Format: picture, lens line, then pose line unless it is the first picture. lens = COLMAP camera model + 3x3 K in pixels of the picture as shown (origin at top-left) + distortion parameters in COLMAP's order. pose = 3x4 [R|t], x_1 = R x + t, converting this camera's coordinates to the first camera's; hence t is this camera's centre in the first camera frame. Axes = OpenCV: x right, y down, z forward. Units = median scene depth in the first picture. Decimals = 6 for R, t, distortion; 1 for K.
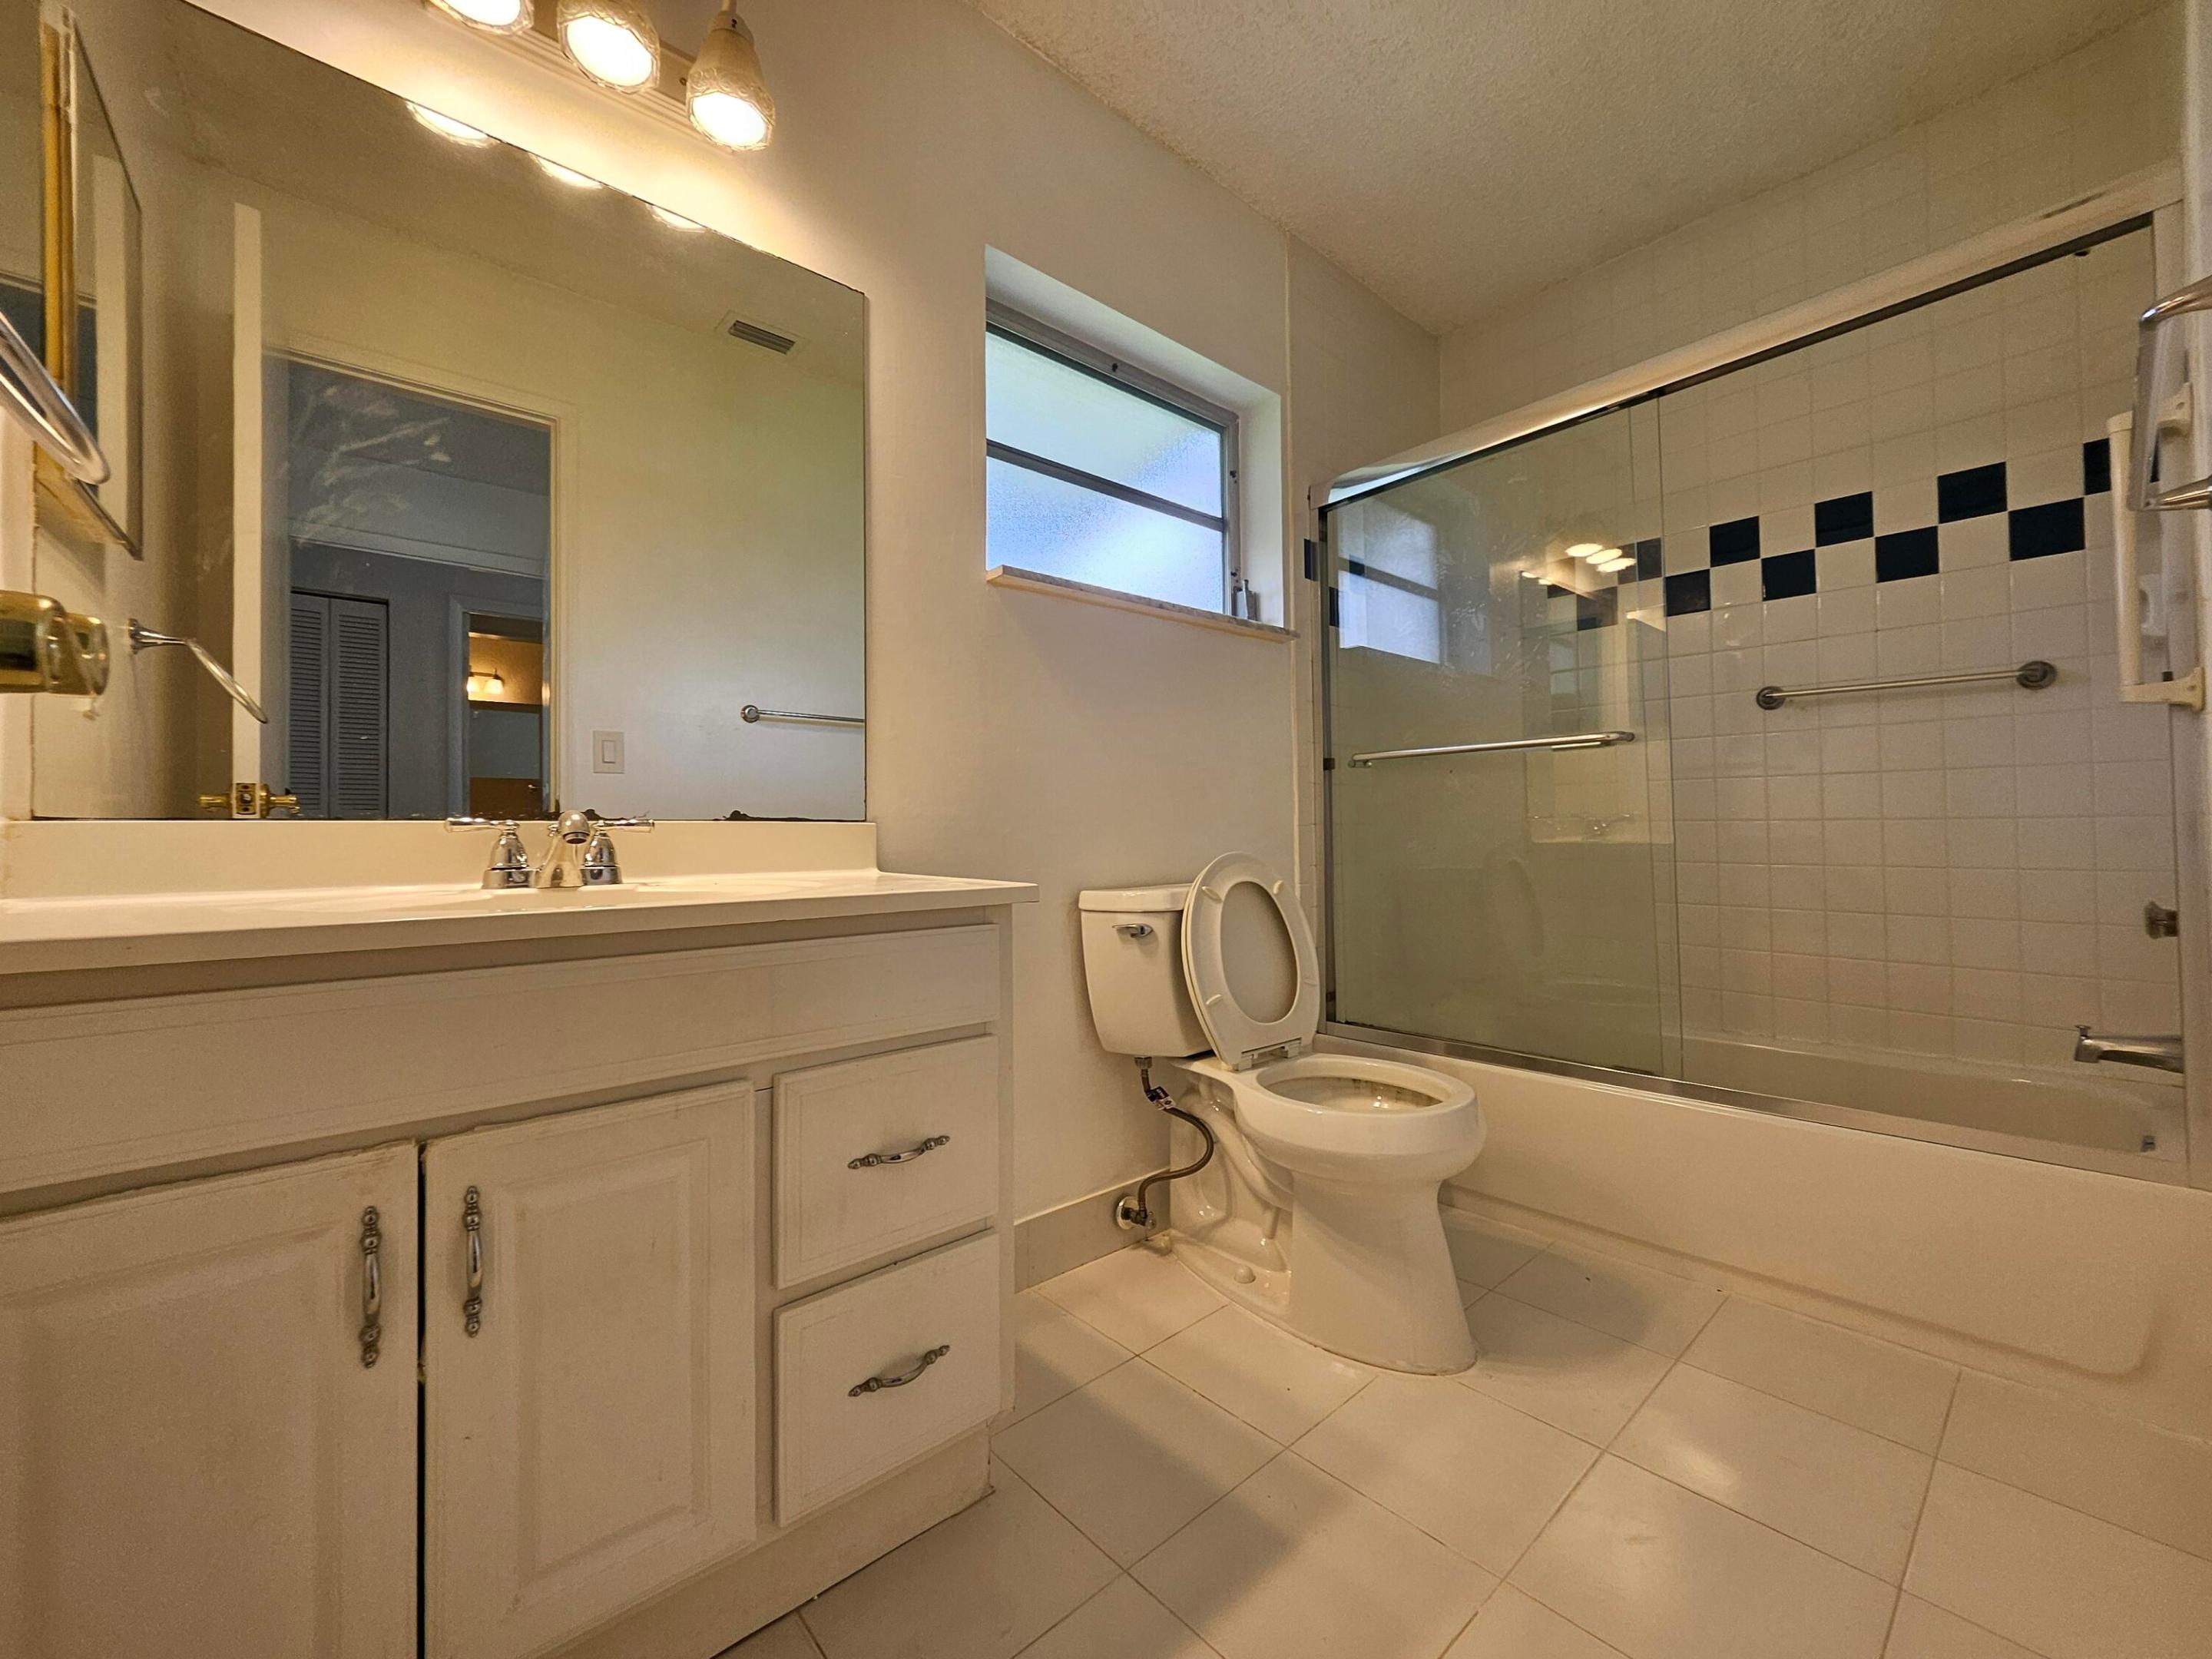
lens RADIAL K [[874.1, 0, 1122.8], [0, 874.1, 833.3], [0, 0, 1]] dist [-0.001031, -0.000092]
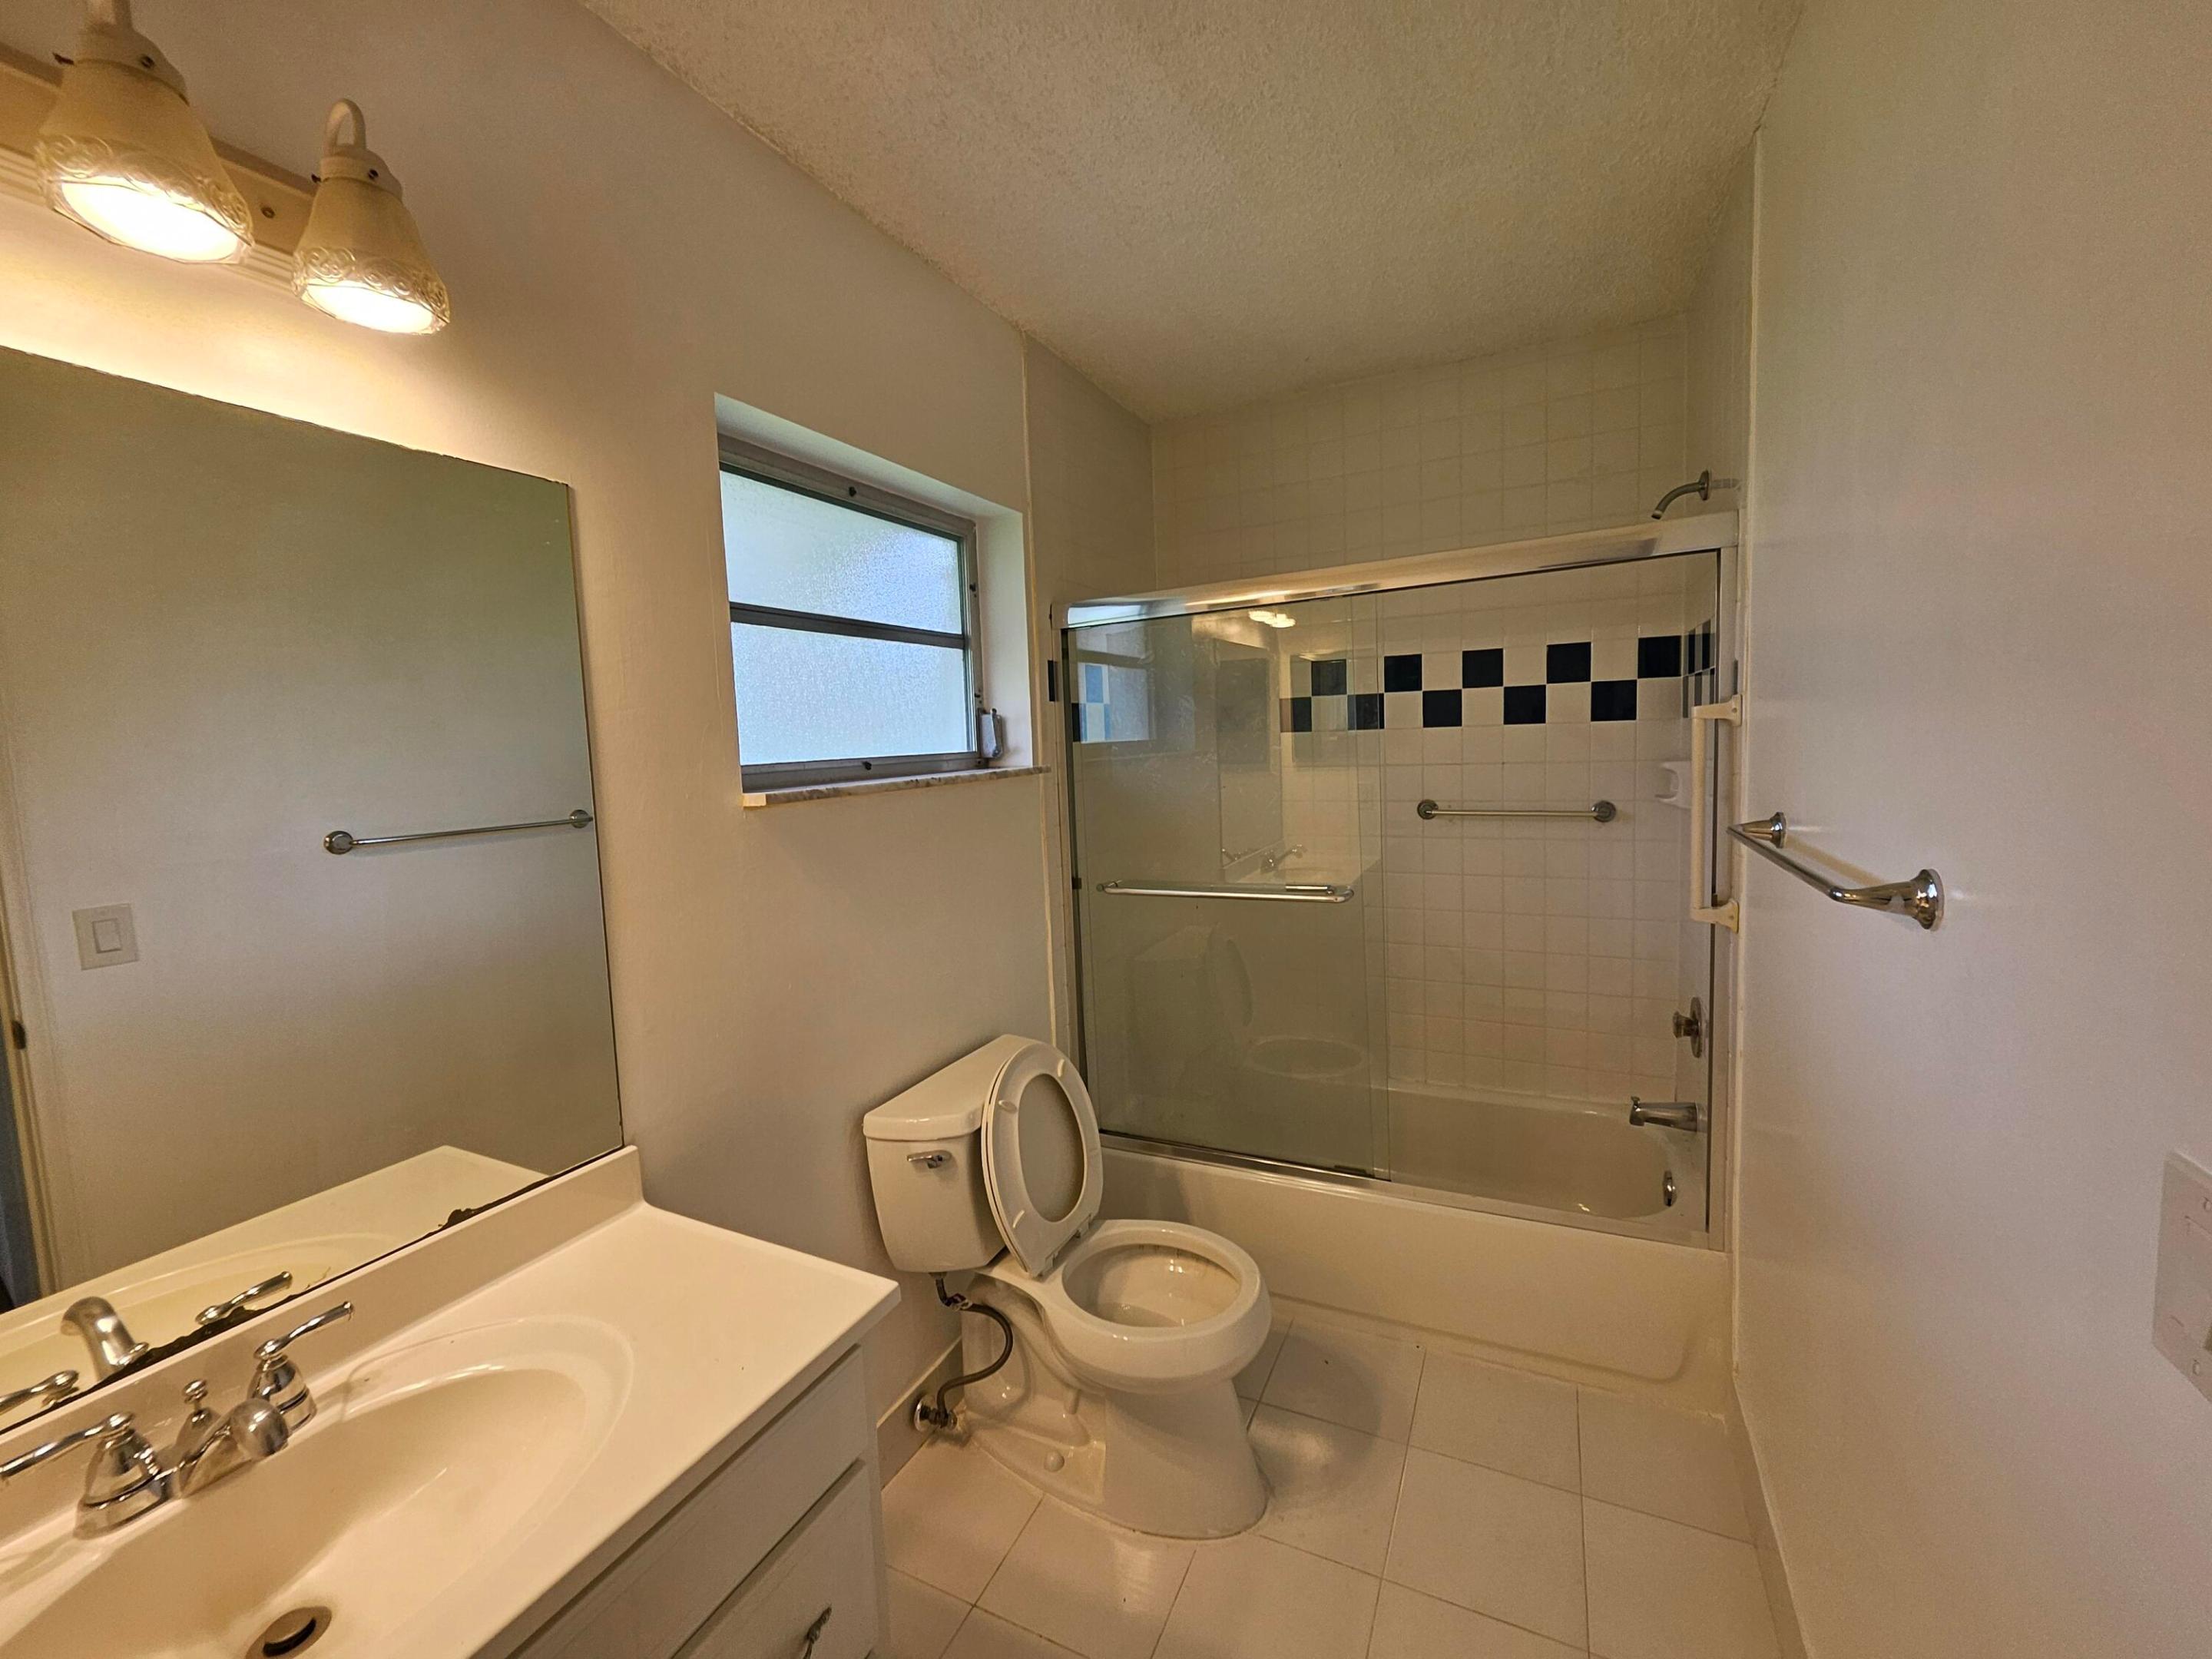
lens RADIAL K [[874.1, 0, 1107.5], [0, 874.1, 813.1], [0, 0, 1]] dist [-0.001031, -0.000092]
pose [[0.925296, -0.057531, 0.374856, -0.133443], [0.022103, 0.994927, 0.098138, -0.327372], [-0.378601, -0.082522, 0.921874, 0.075160]]
